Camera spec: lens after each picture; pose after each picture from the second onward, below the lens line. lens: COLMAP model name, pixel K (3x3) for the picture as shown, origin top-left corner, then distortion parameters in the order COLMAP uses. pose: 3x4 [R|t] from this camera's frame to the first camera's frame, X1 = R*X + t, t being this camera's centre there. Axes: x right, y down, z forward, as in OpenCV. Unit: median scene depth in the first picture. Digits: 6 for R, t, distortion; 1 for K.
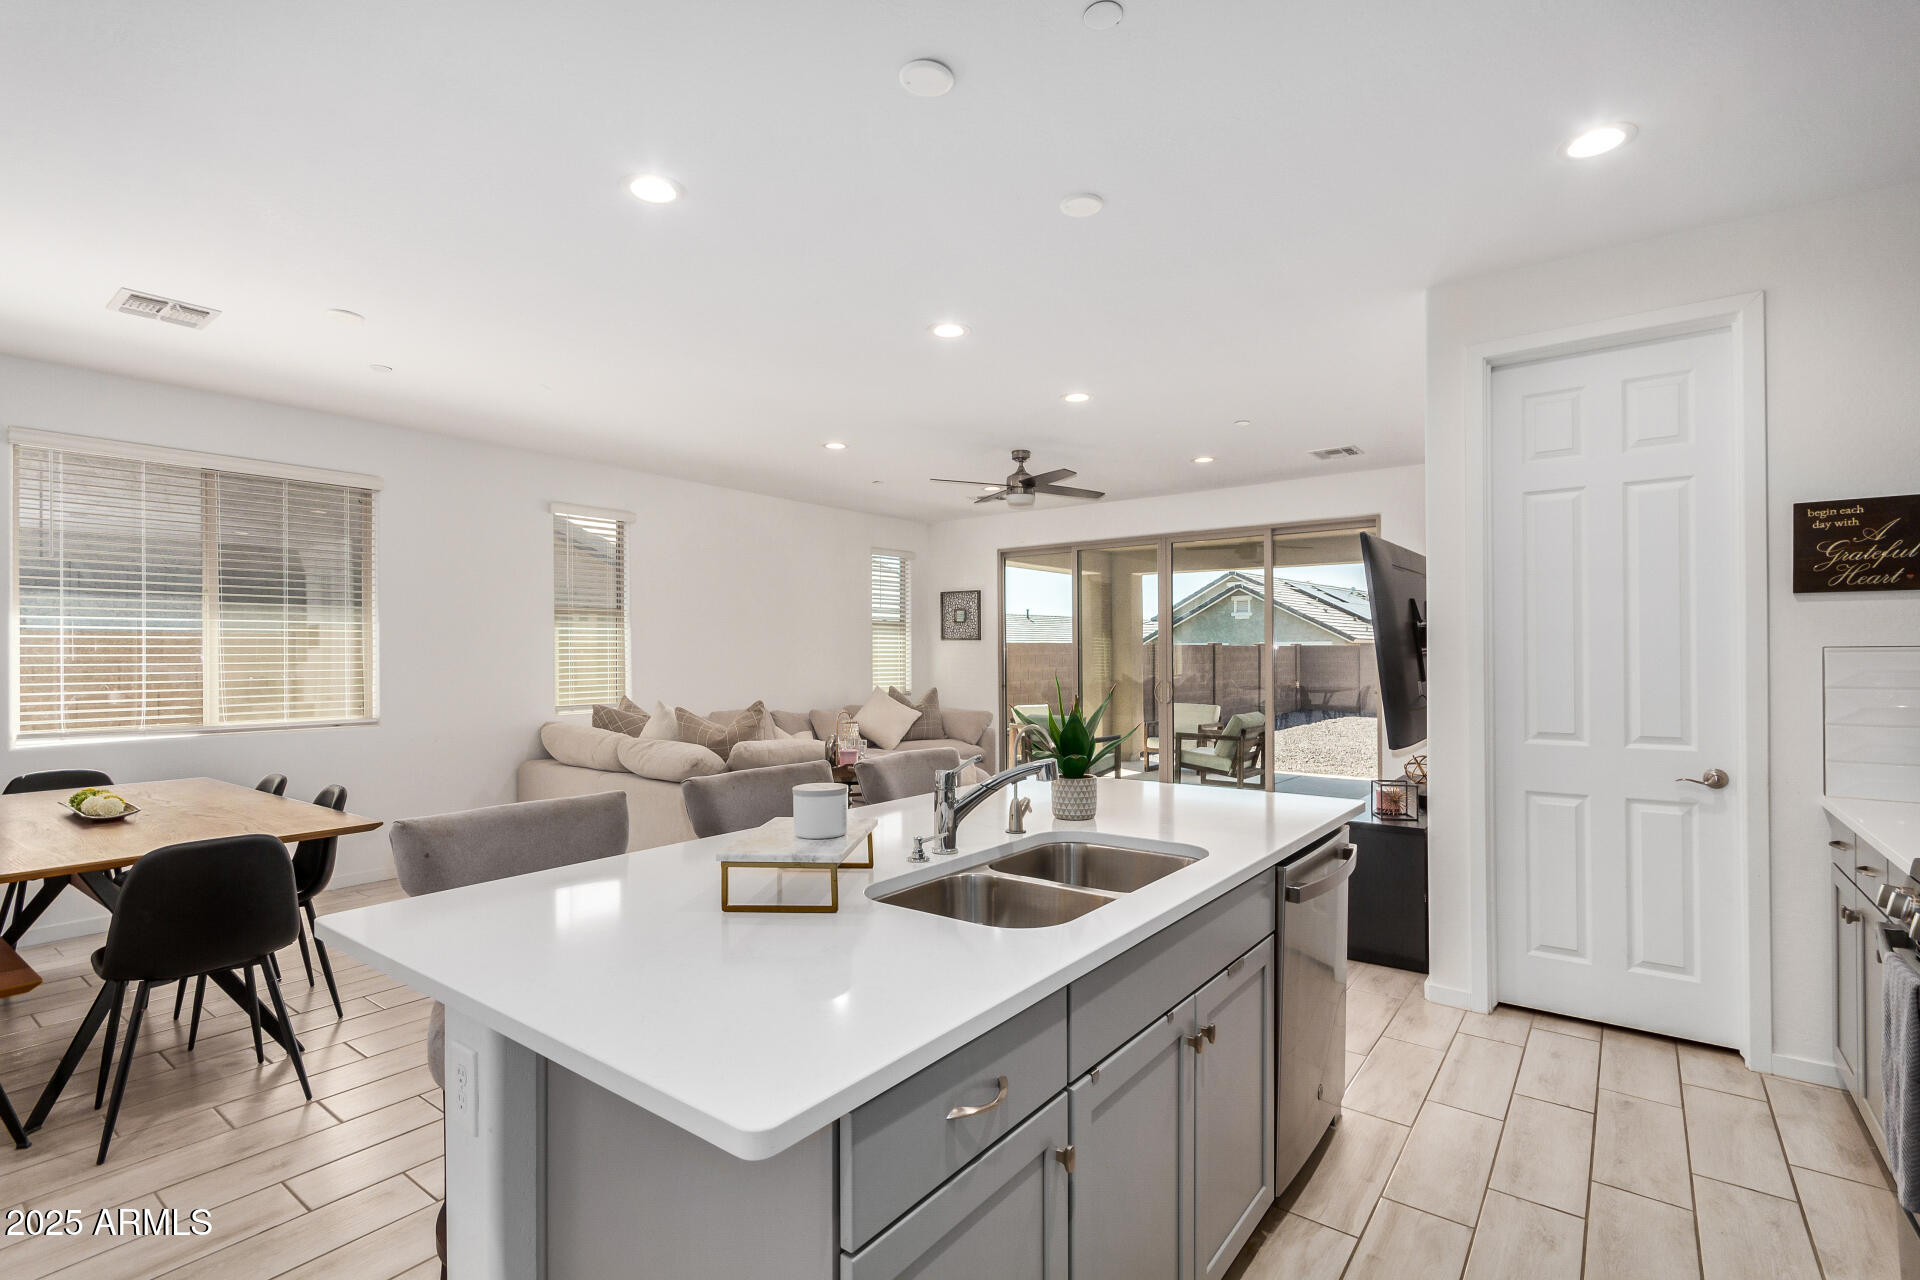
lens RADIAL K [[886.1, 0, 957.9], [0, 886.1, 647.8], [0, 0, 1]] dist [-0.004288, -0.000163]
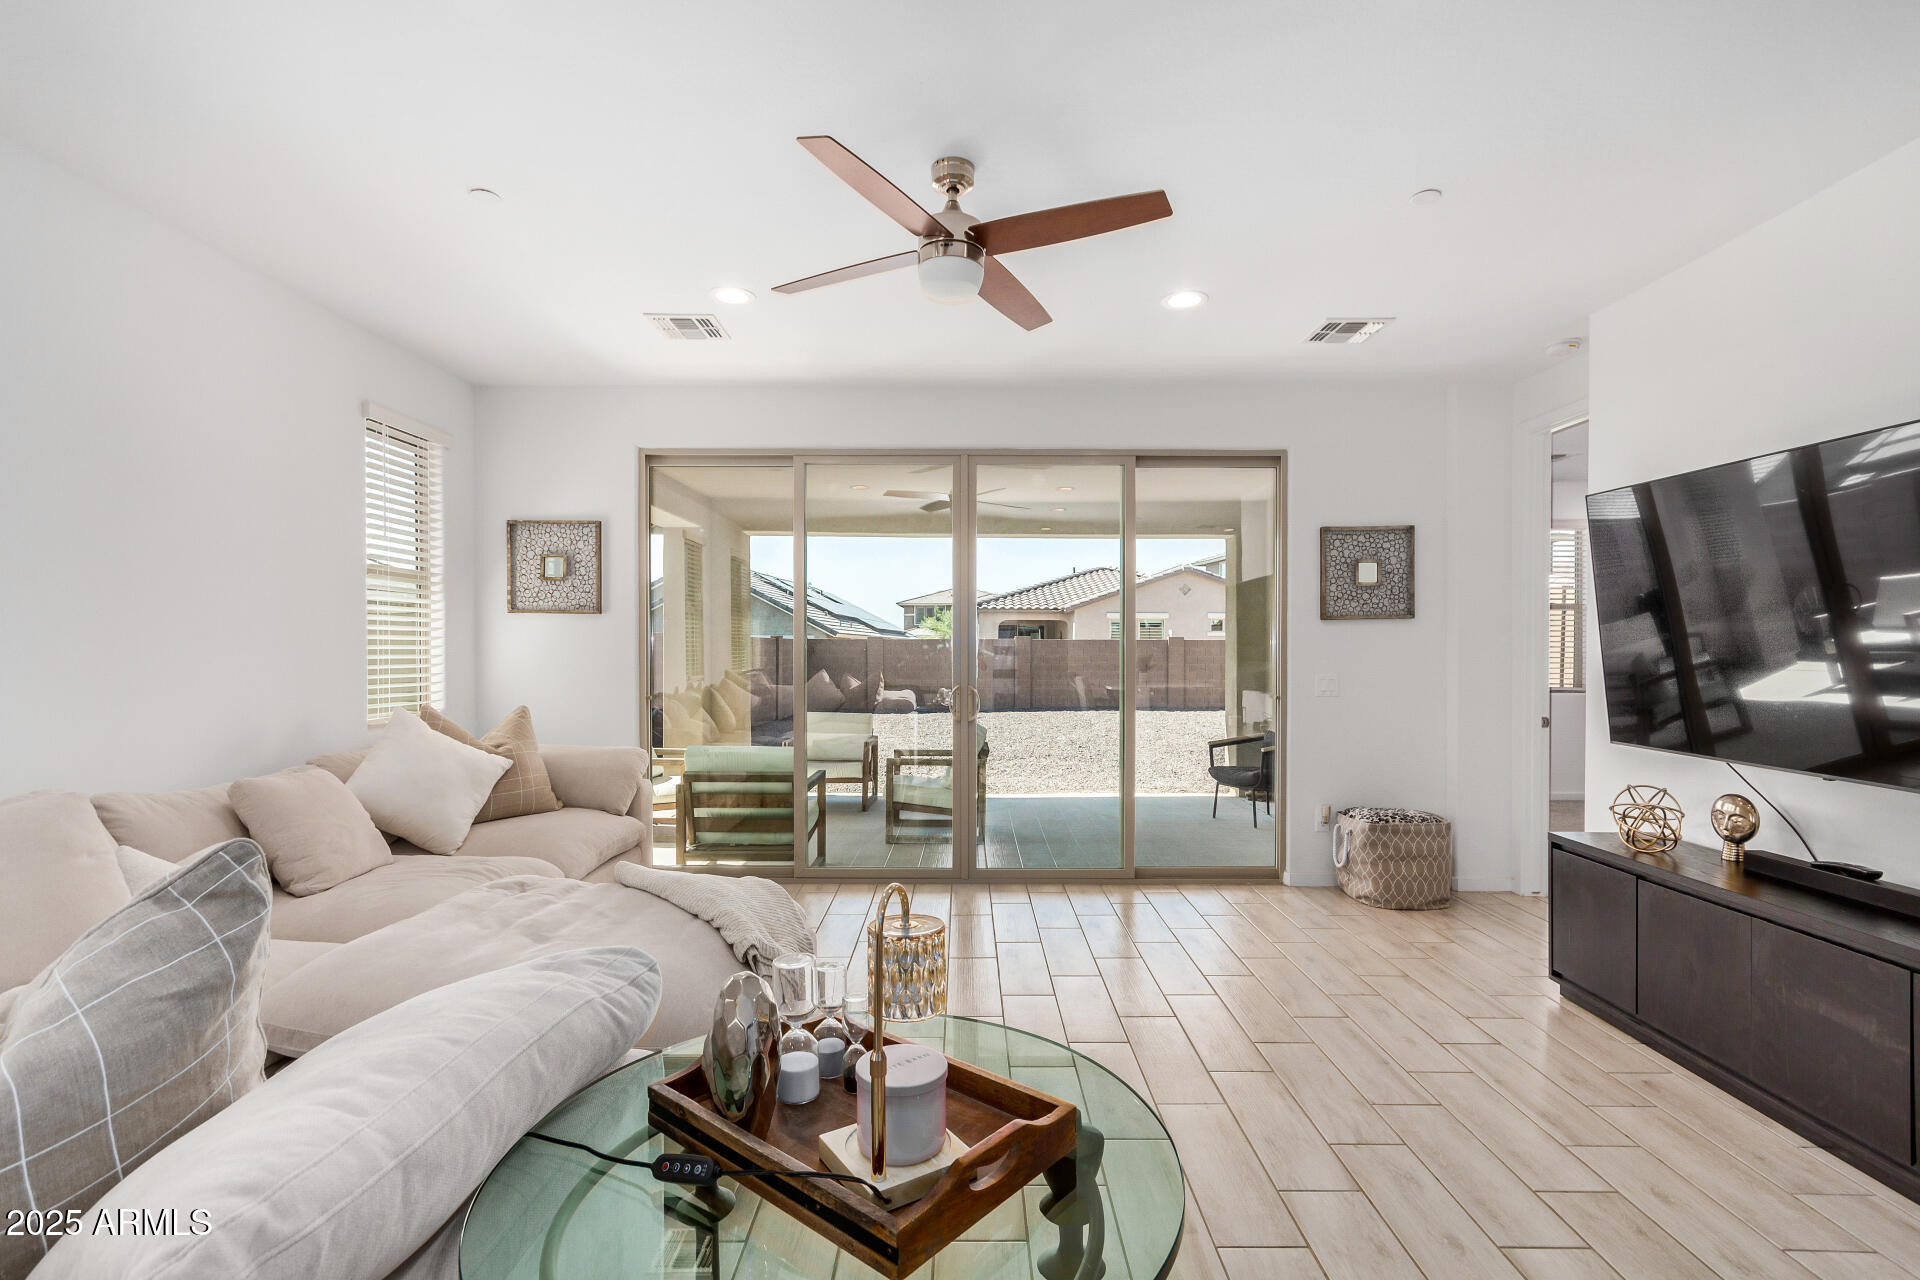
lens RADIAL K [[886.1, 0, 961.7], [0, 886.1, 651.5], [0, 0, 1]] dist [-0.004288, -0.000163]
pose [[0.797514, 0.006128, 0.603269, -0.123135], [-0.011953, 0.999913, 0.005645, 0.008609], [-0.603182, -0.011712, 0.797518, 0.434942]]
